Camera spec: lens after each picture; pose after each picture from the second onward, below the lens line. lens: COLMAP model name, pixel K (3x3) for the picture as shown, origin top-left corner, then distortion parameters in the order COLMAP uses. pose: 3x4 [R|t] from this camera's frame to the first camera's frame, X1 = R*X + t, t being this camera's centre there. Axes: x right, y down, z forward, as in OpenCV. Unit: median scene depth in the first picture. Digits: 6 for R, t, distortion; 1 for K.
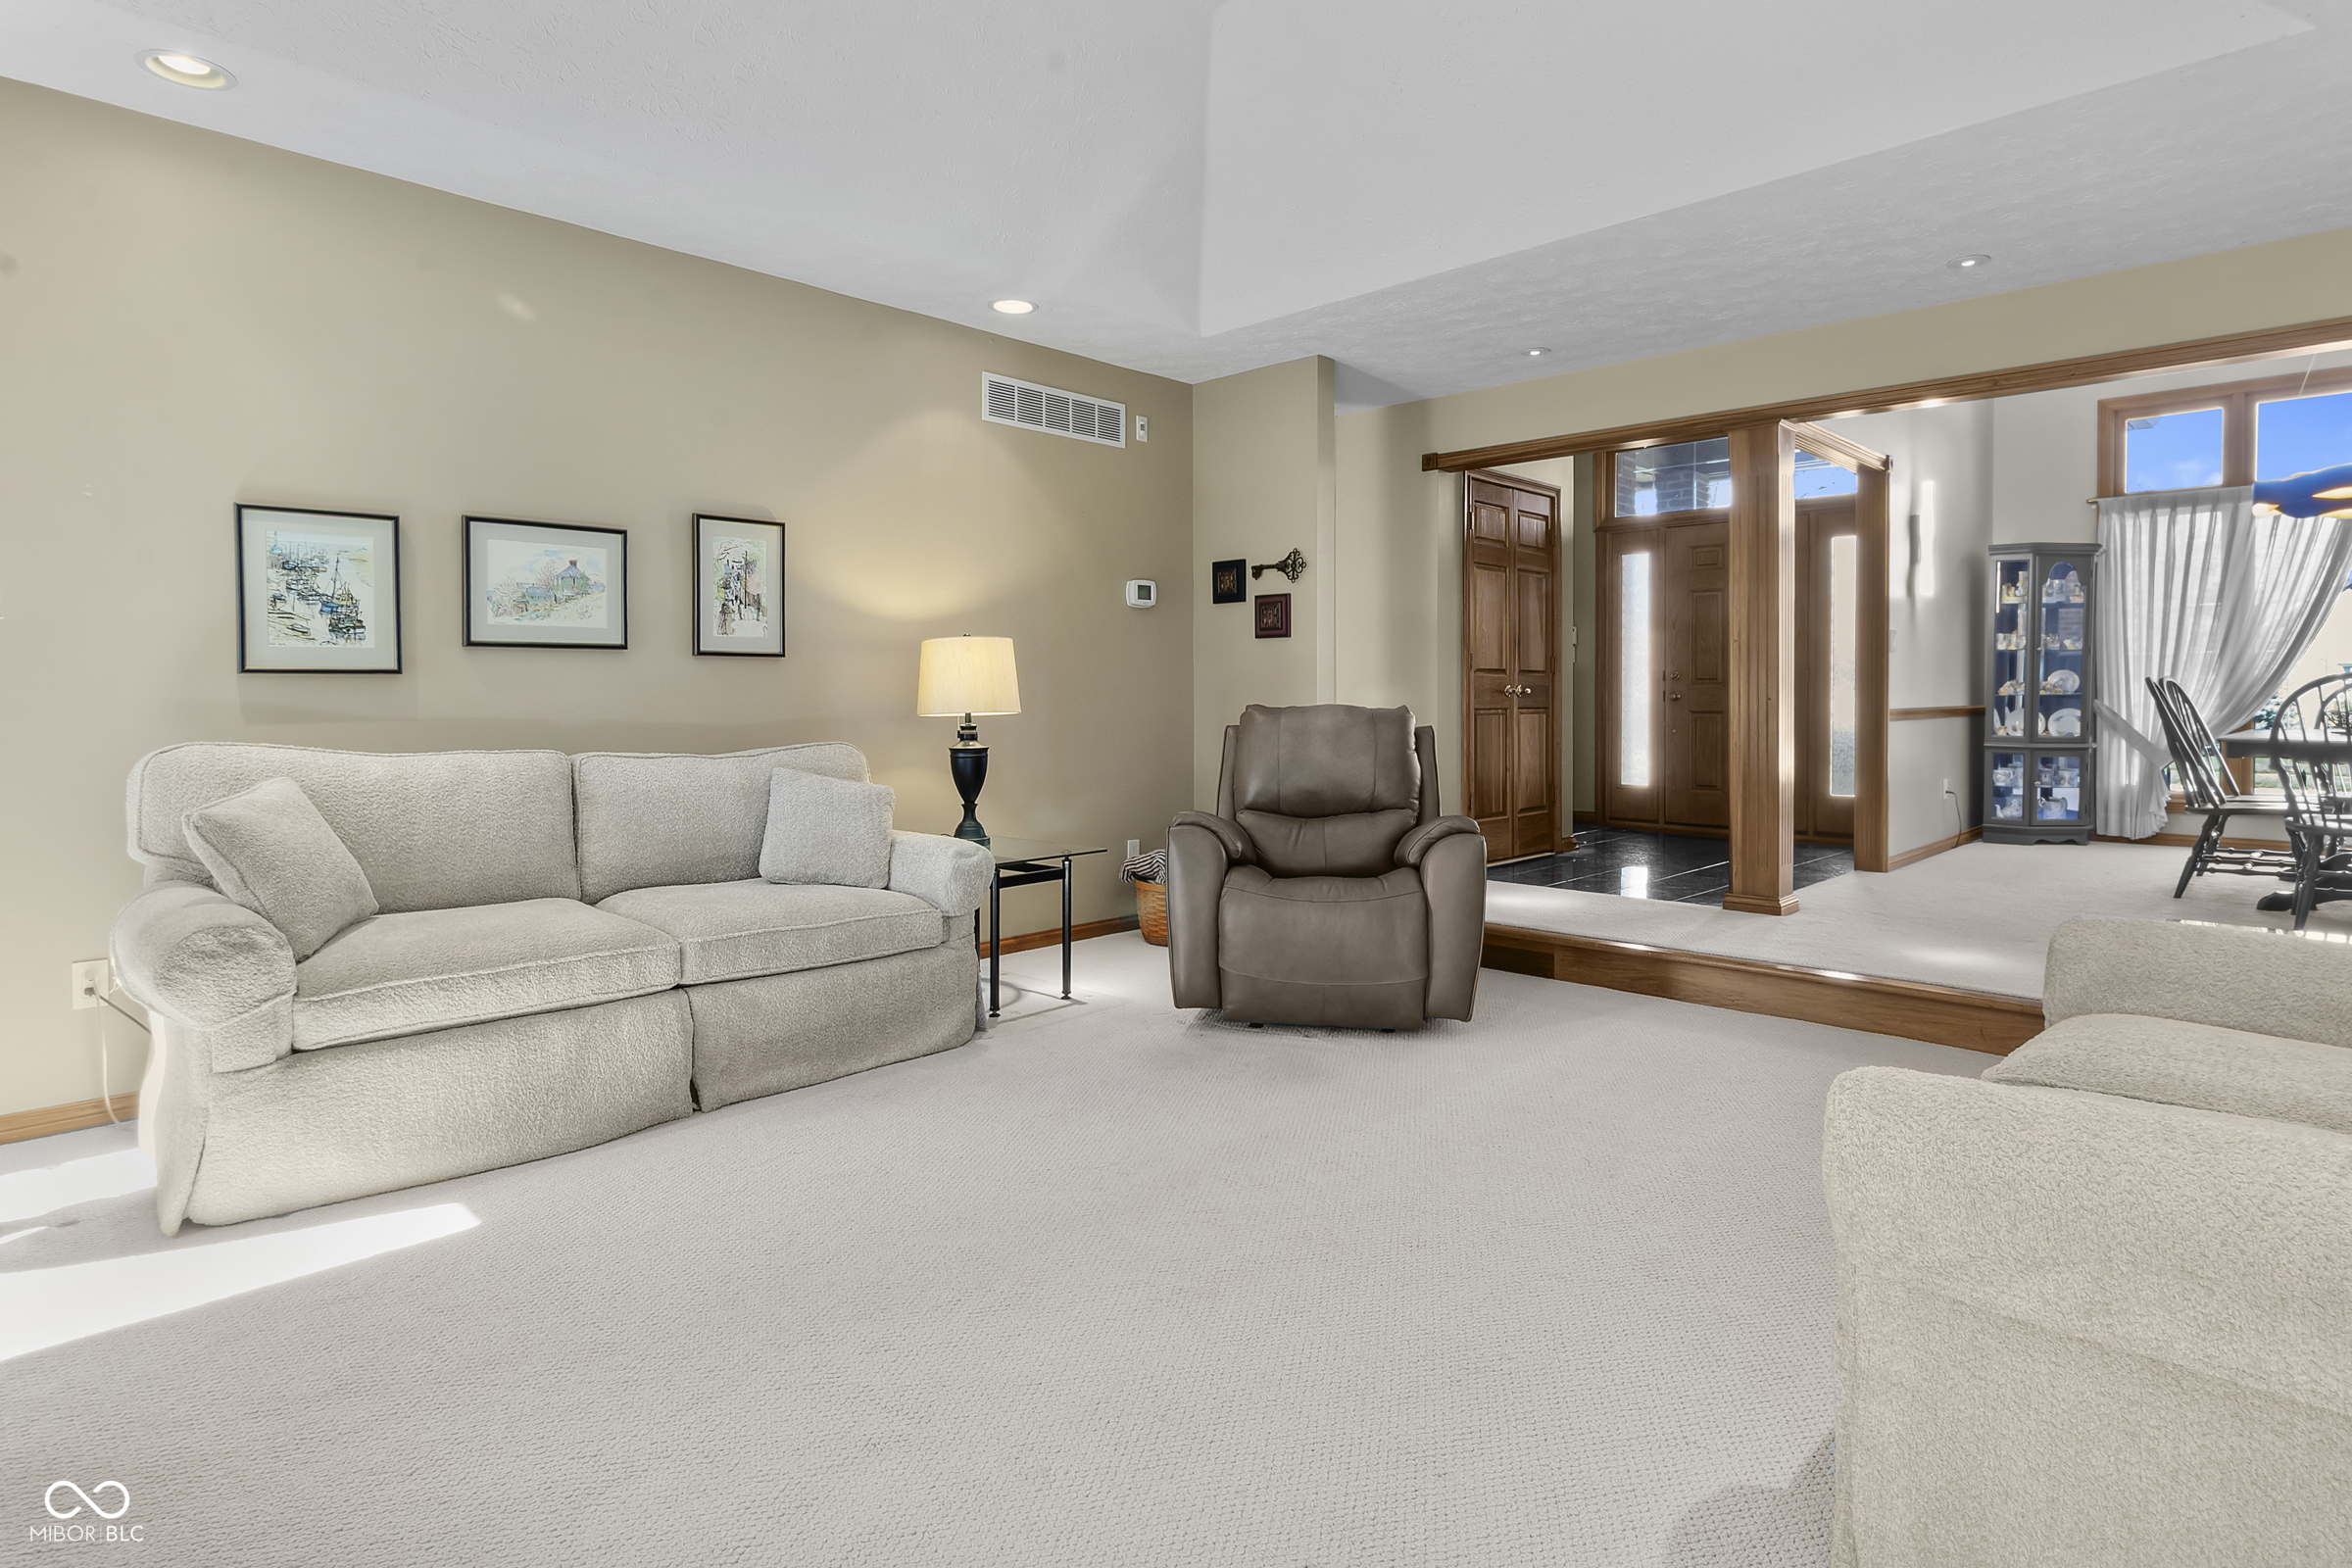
lens RADIAL K [[1254.1, 0, 1180.6], [0, 1254.1, 713.3], [0, 0, 1]] dist [0.008213, -0.003087]
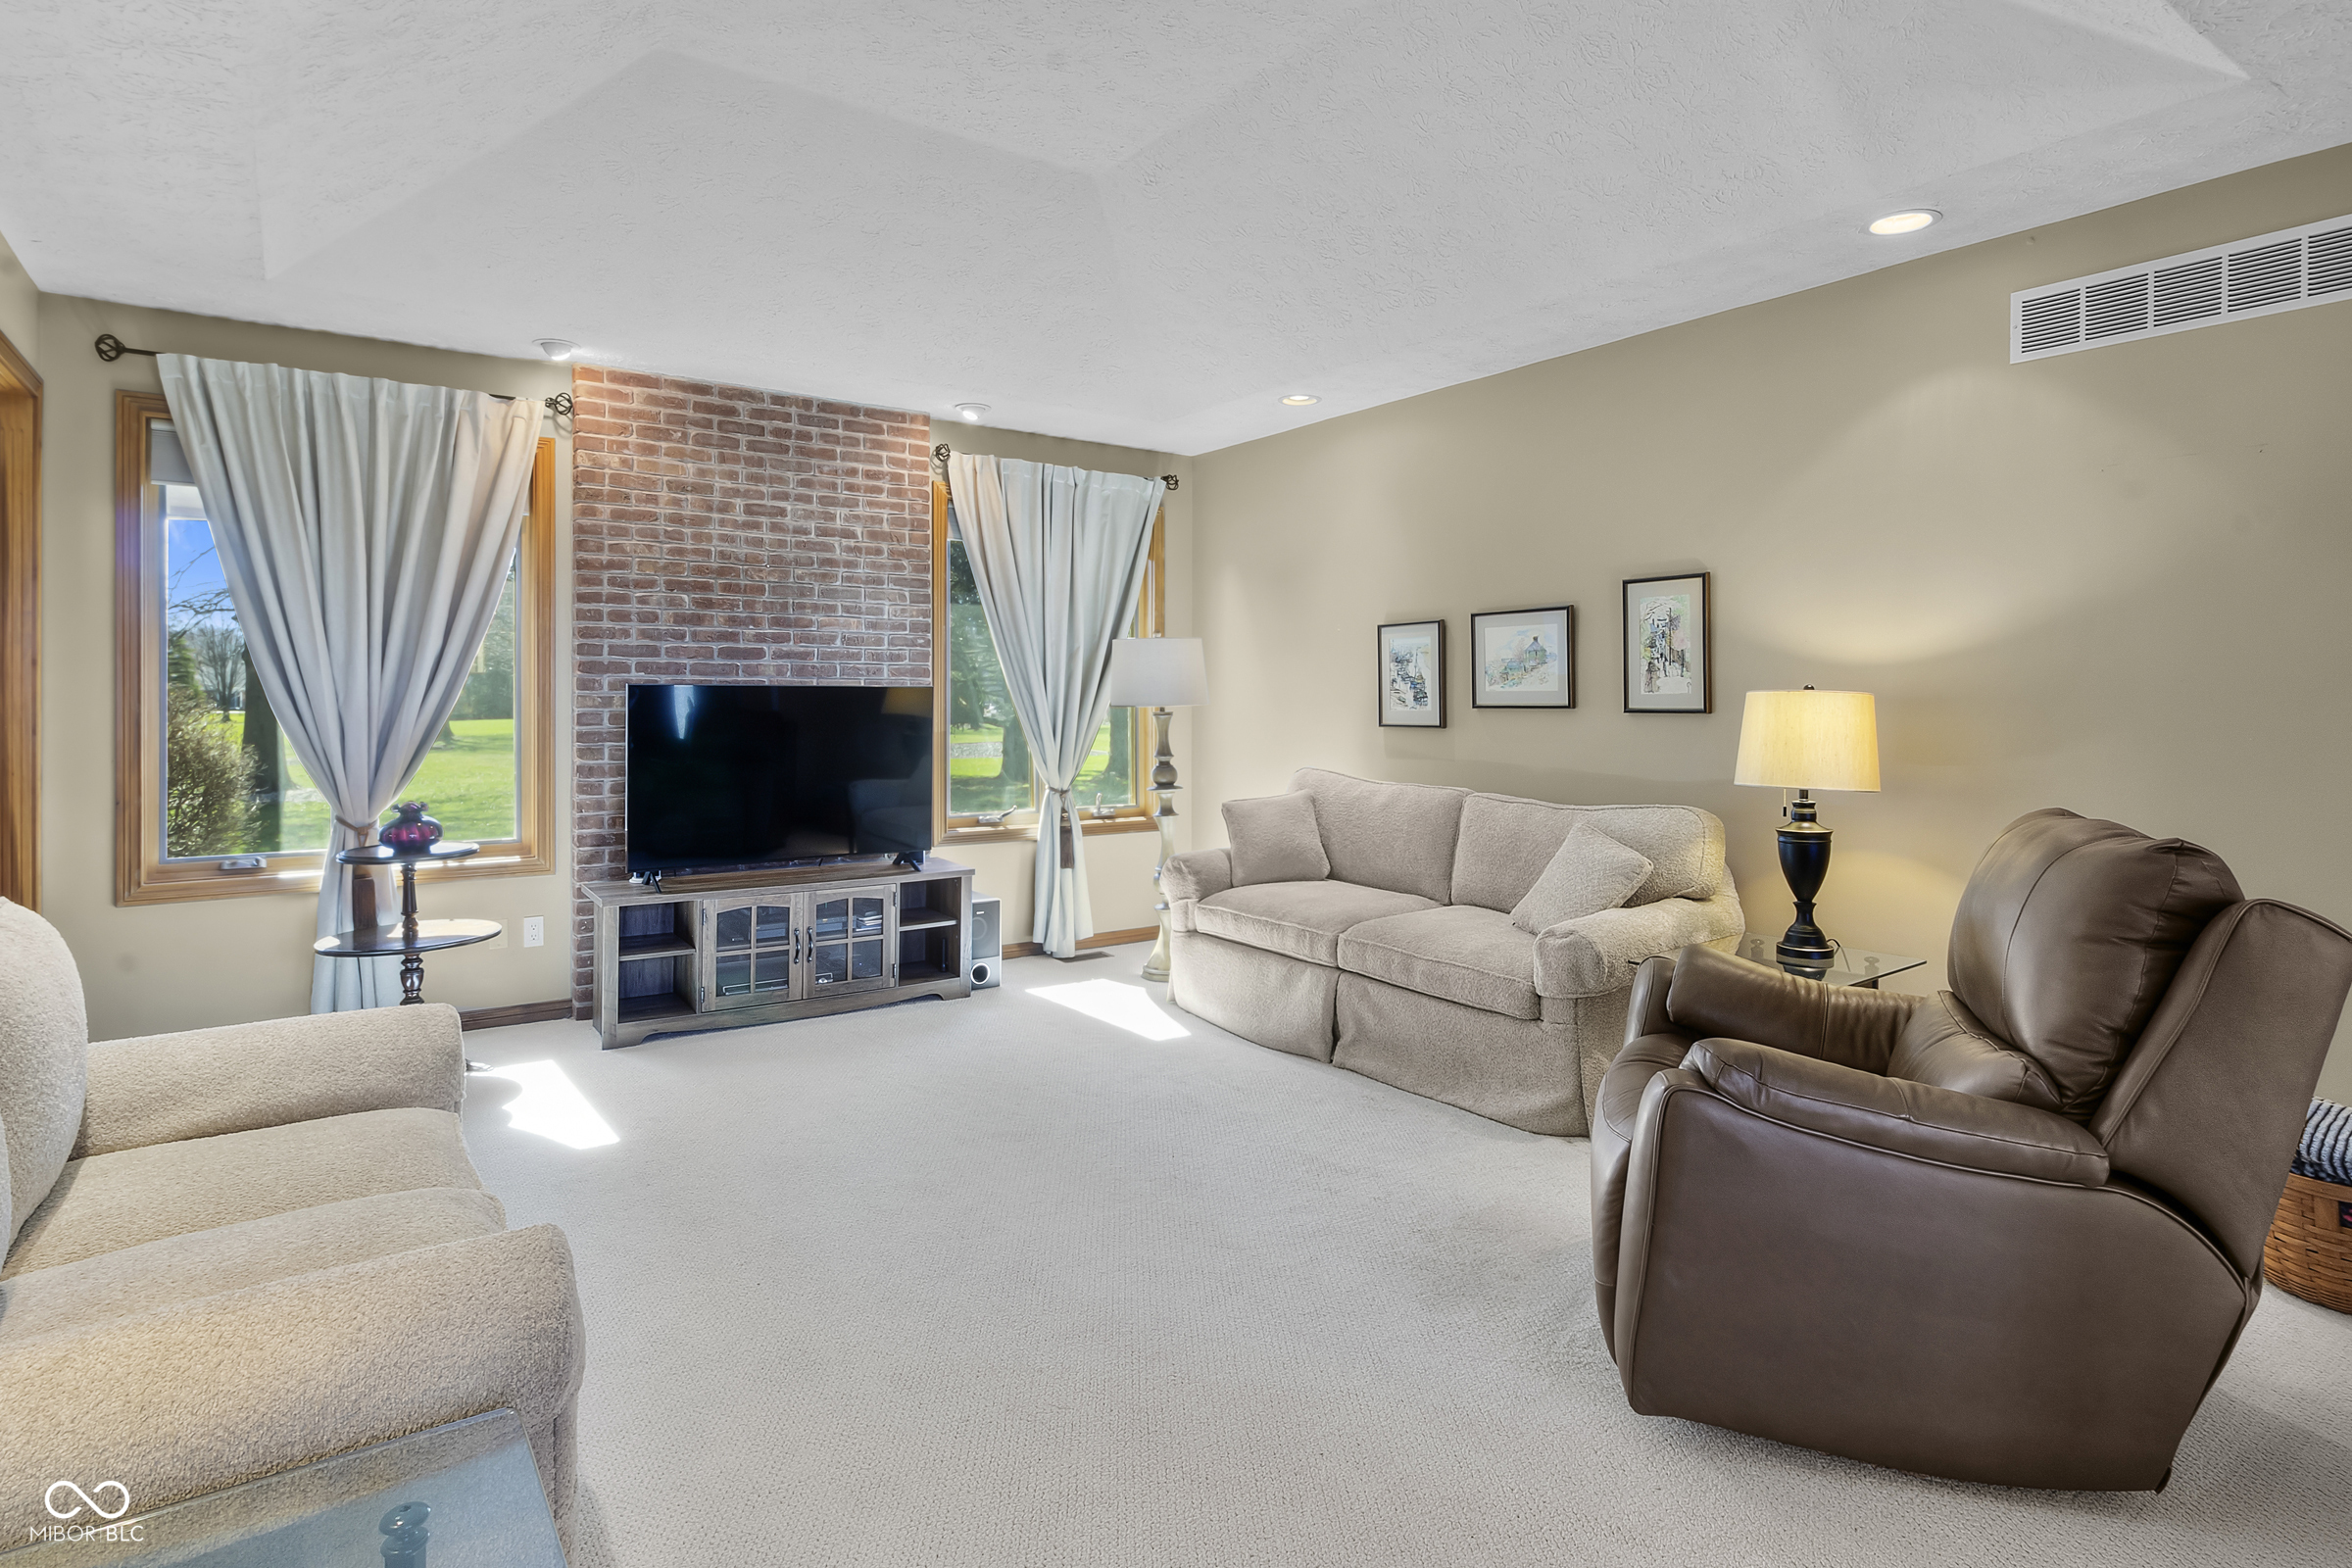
lens RADIAL K [[1254.1, 0, 1175.8], [0, 1254.1, 709.1], [0, 0, 1]] dist [0.008213, -0.003087]
pose [[-0.181915, 0.005793, -0.983297, 0.671988], [-0.017198, 0.999811, 0.009072, -0.048496], [0.983164, 0.018561, -0.181781, 0.756838]]
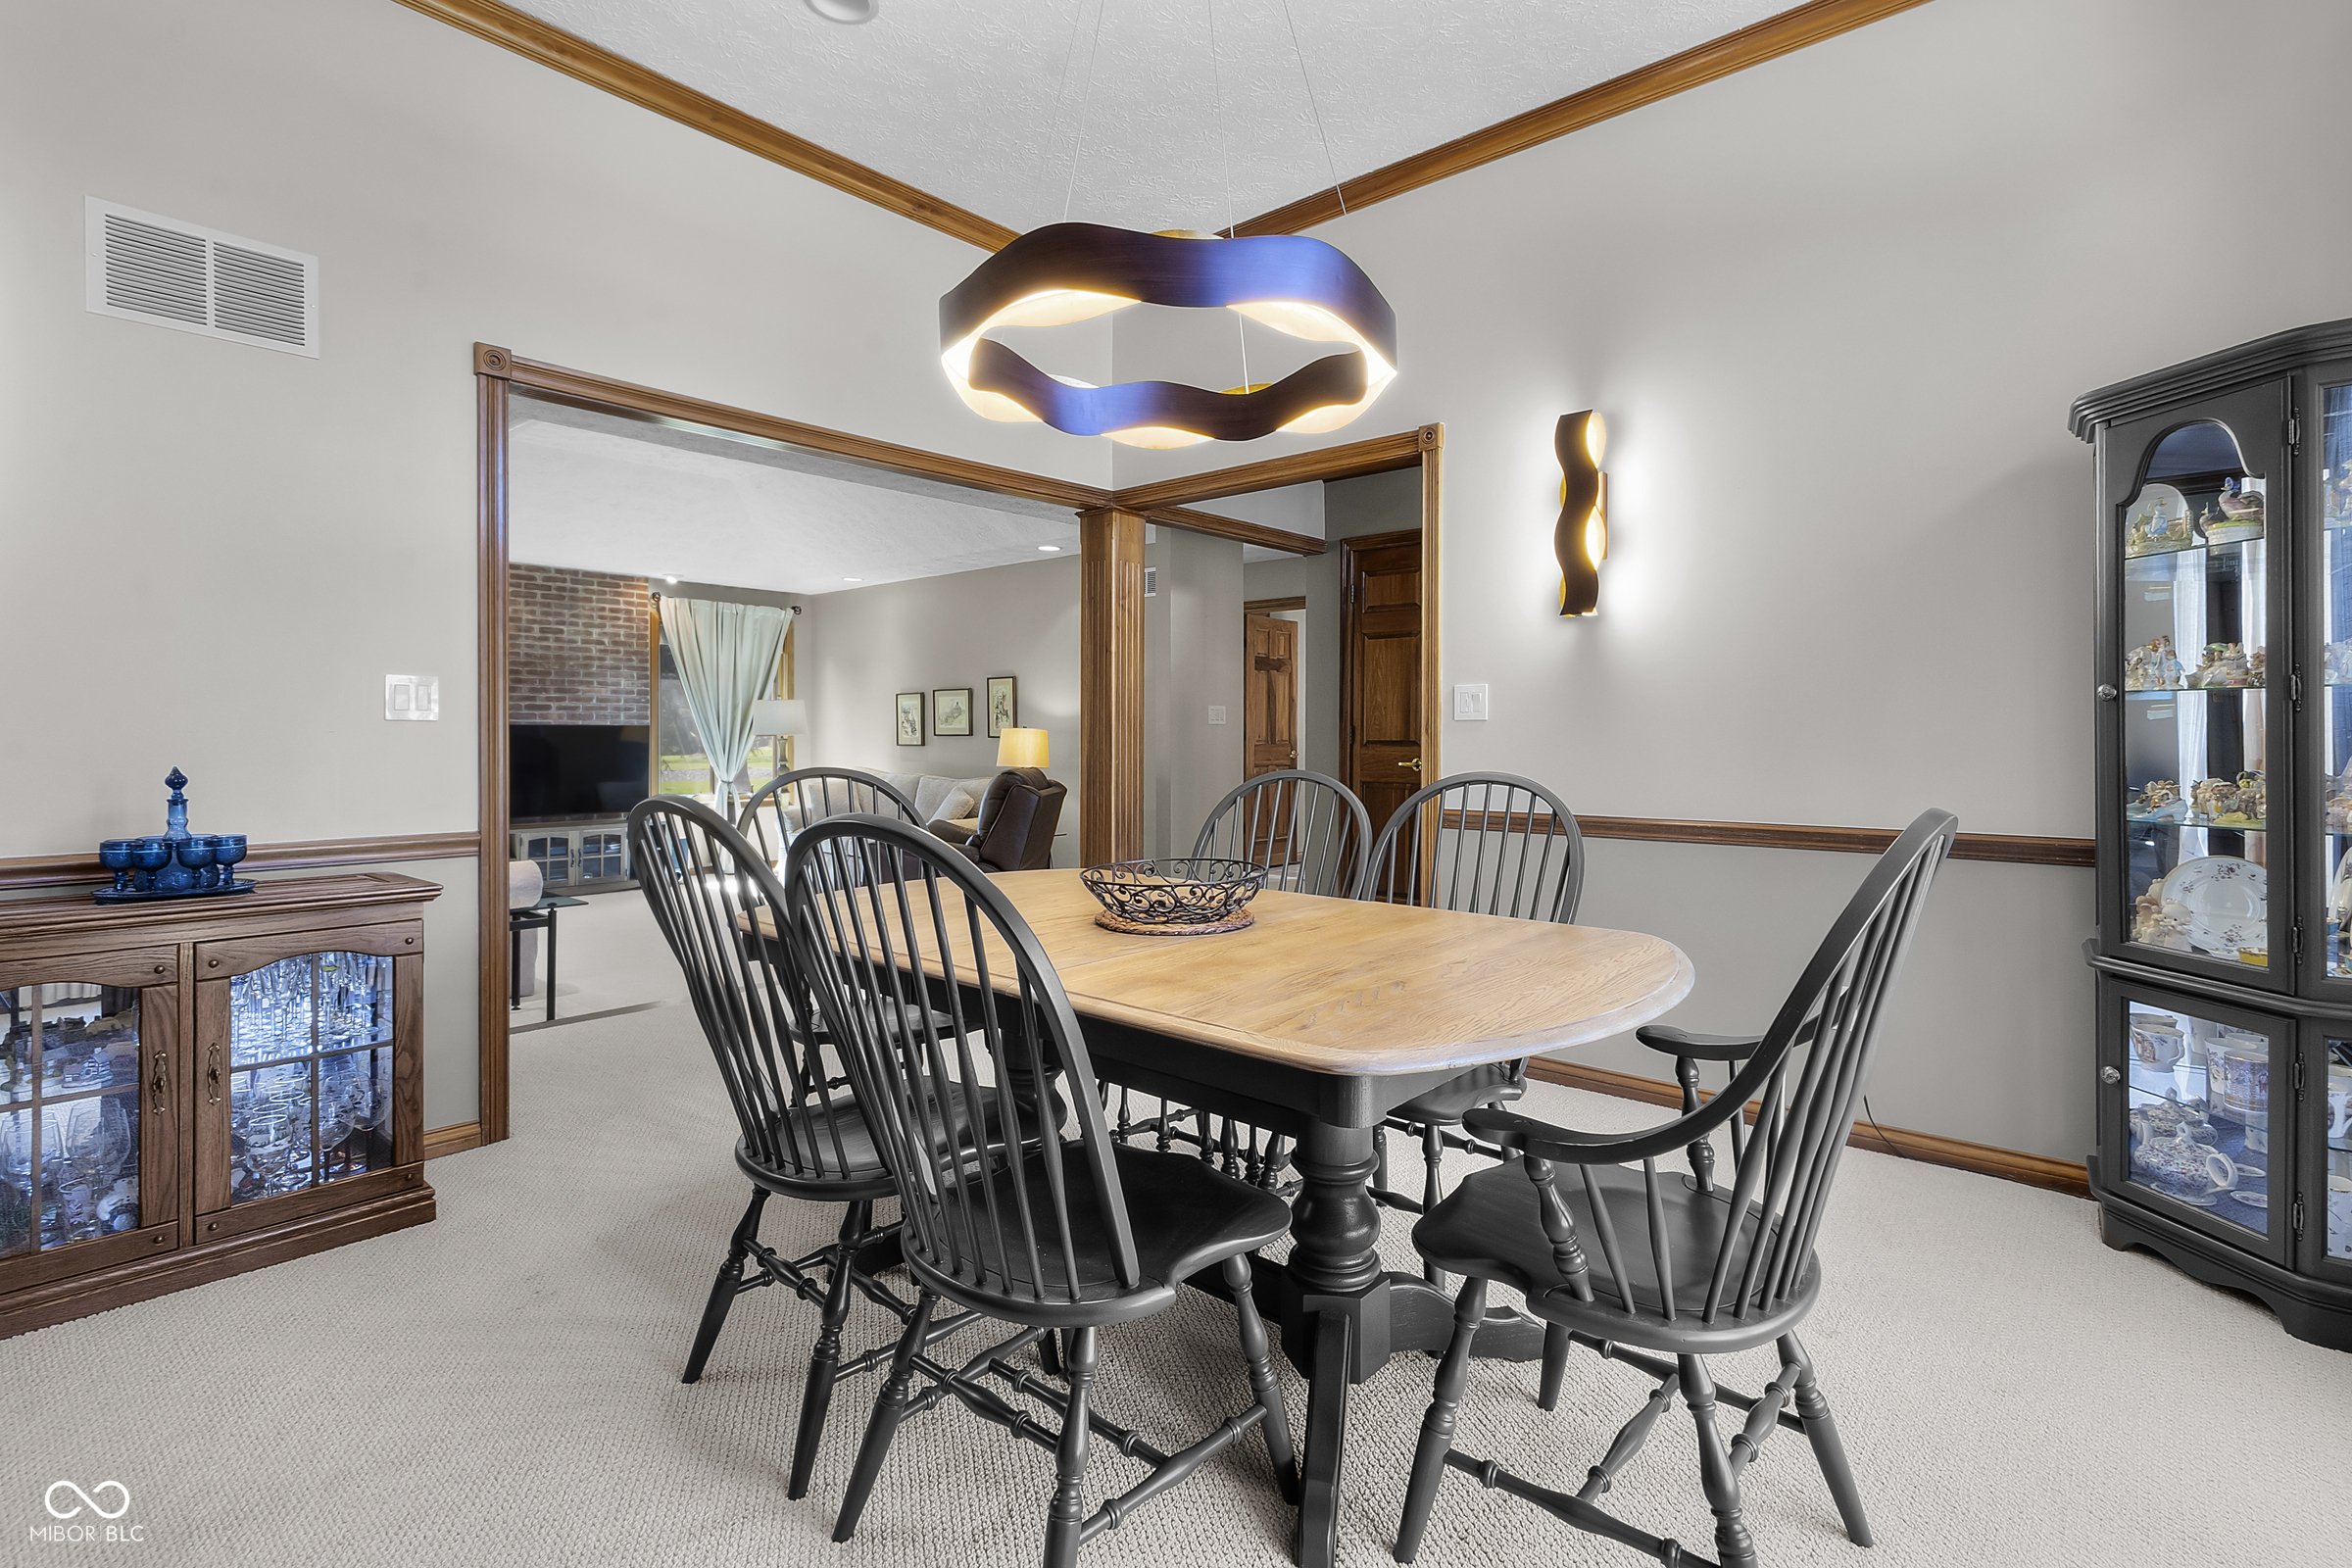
lens RADIAL K [[1118.3, 0, 1199.9], [0, 1118.3, 732.6], [0, 0, 1]] dist [0.002670, -0.000217]
pose [[0.069039, 0.000027, -0.997614, 1.604670], [-0.016143, 0.999869, -0.001090, -0.055310], [0.997483, 0.016180, 0.069030, 1.155477]]
